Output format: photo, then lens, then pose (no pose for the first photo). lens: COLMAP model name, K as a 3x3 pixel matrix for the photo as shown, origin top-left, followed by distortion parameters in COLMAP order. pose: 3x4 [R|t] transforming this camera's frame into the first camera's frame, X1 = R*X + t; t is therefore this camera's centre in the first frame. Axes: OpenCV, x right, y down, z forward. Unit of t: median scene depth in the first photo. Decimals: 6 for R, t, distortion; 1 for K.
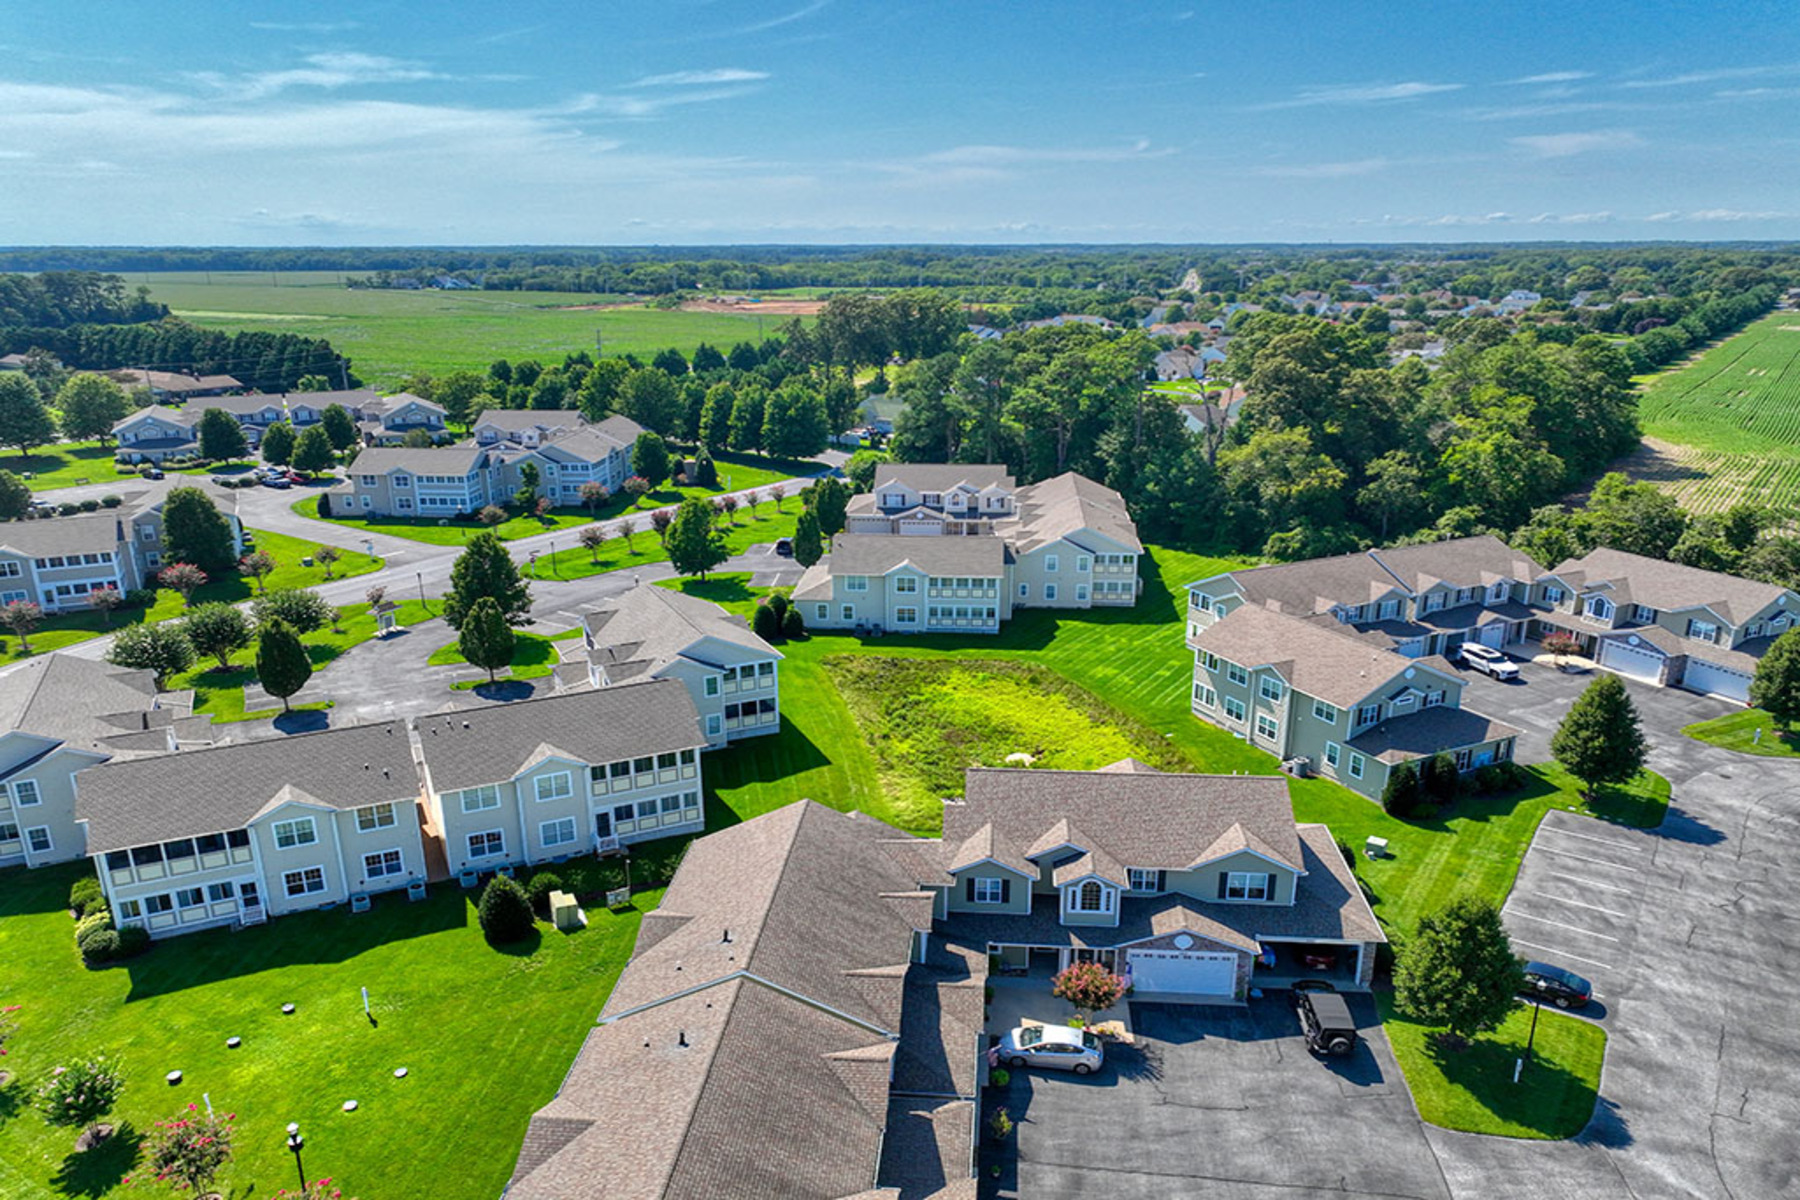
lens RADIAL K [[1233.6, 0, 904.0], [0, 1233.6, 689.2], [0, 0, 1]] dist [-0.002545, 0.008821]
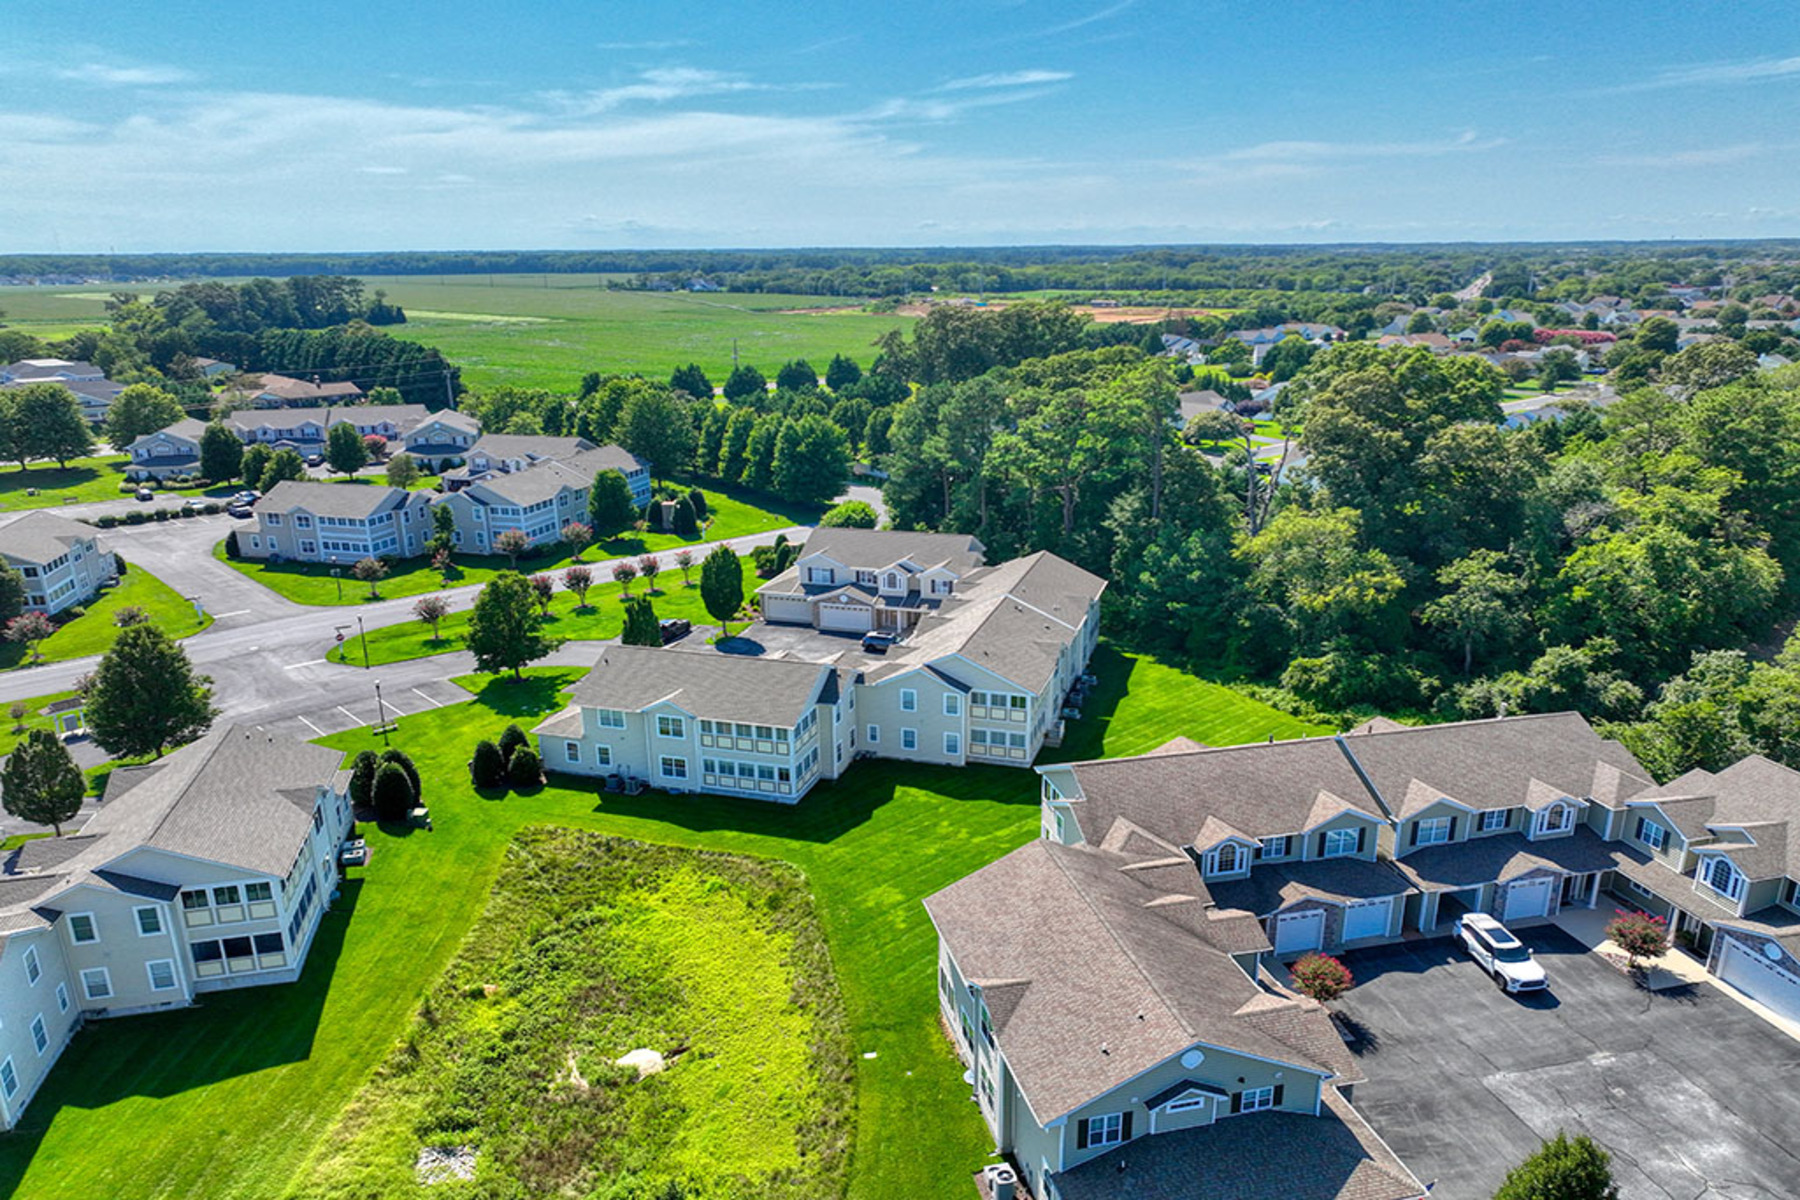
lens RADIAL K [[1237.2, 0, 901.9], [0, 1237.2, 690.0], [0, 0, 1]] dist [-0.006378, 0.018438]
pose [[0.976350, 0.068286, -0.205131, 0.215045], [-0.068480, 0.997633, 0.006161, -0.092413], [0.205066, 0.008032, 0.978715, 0.251810]]
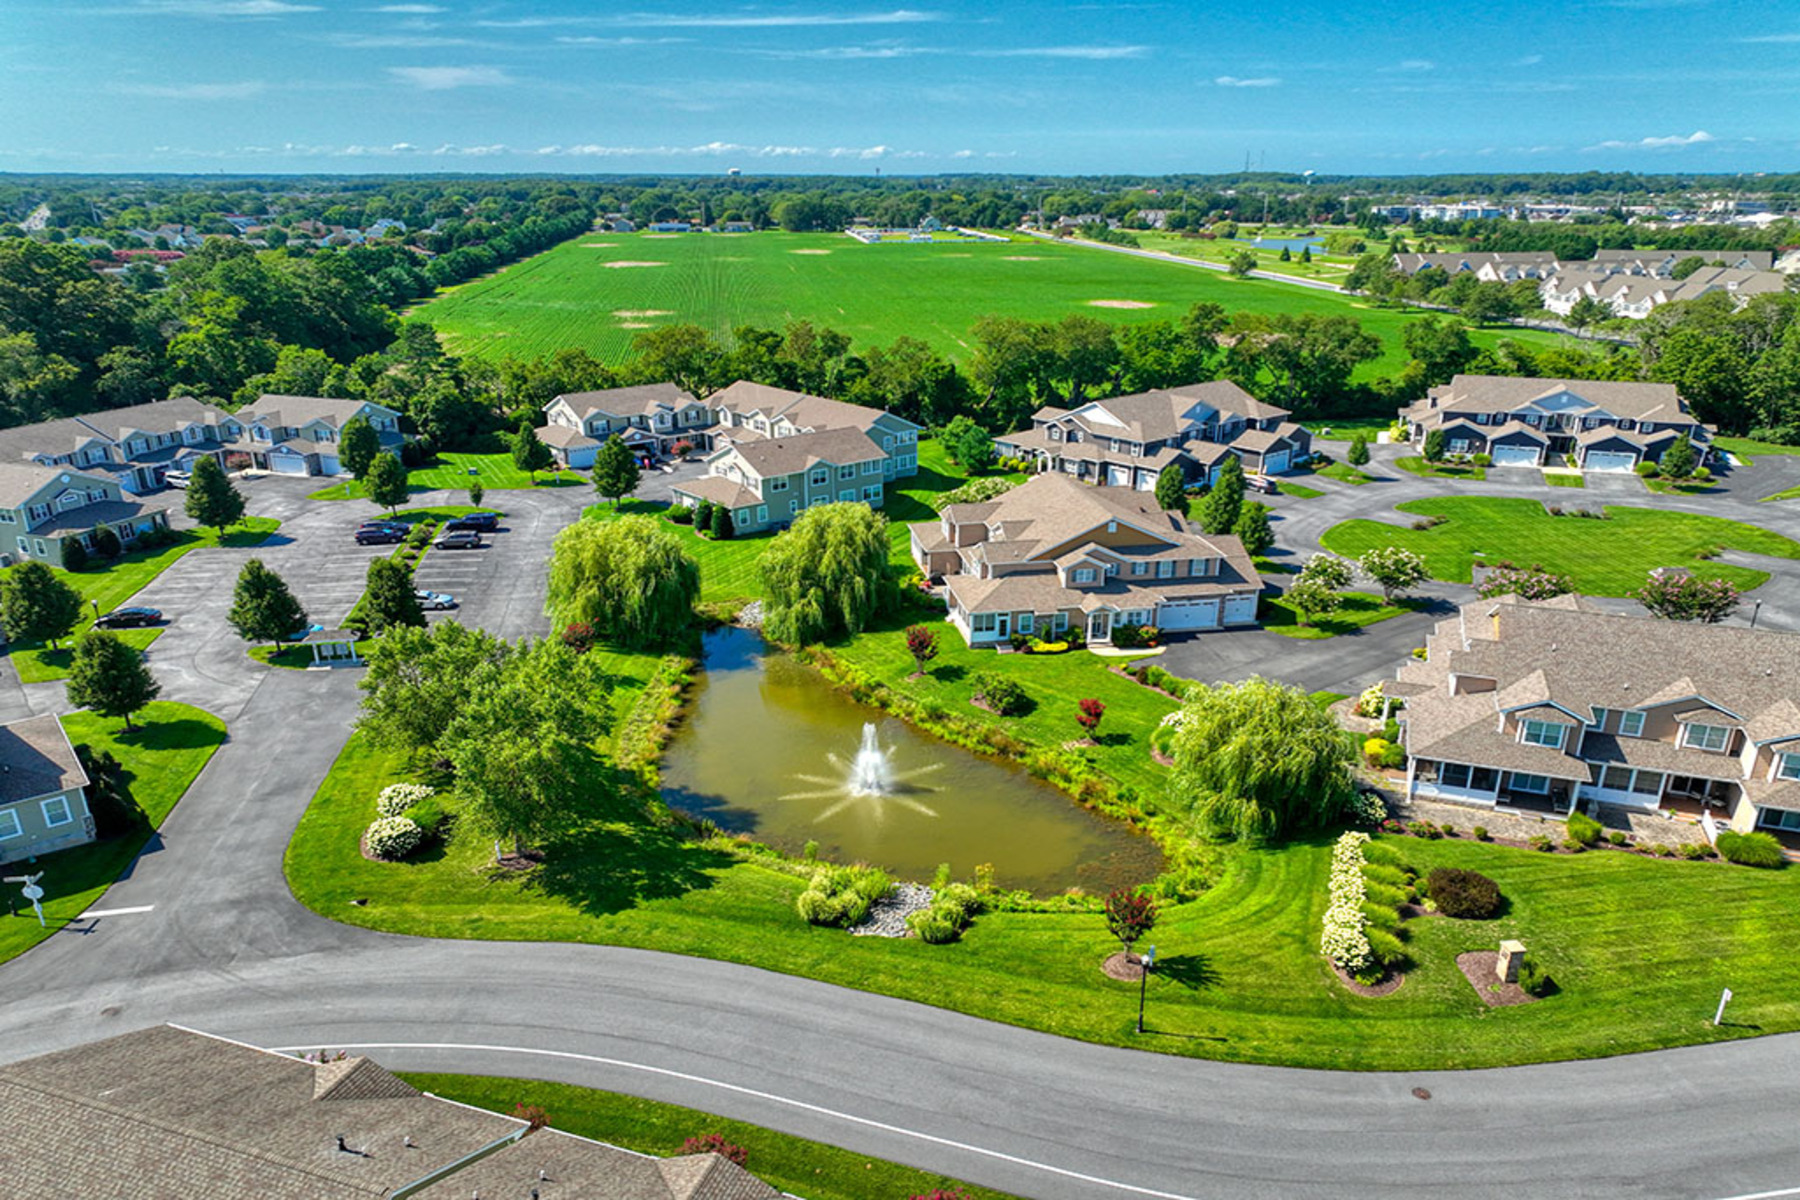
lens RADIAL K [[1237.2, 0, 901.9], [0, 1237.2, 690.0], [0, 0, 1]] dist [-0.006378, 0.018438]
pose [[0.712479, -0.268008, 0.648494, 0.057351], [0.236619, 0.961819, 0.137533, 0.142365], [-0.660594, 0.055456, 0.748692, -0.394035]]
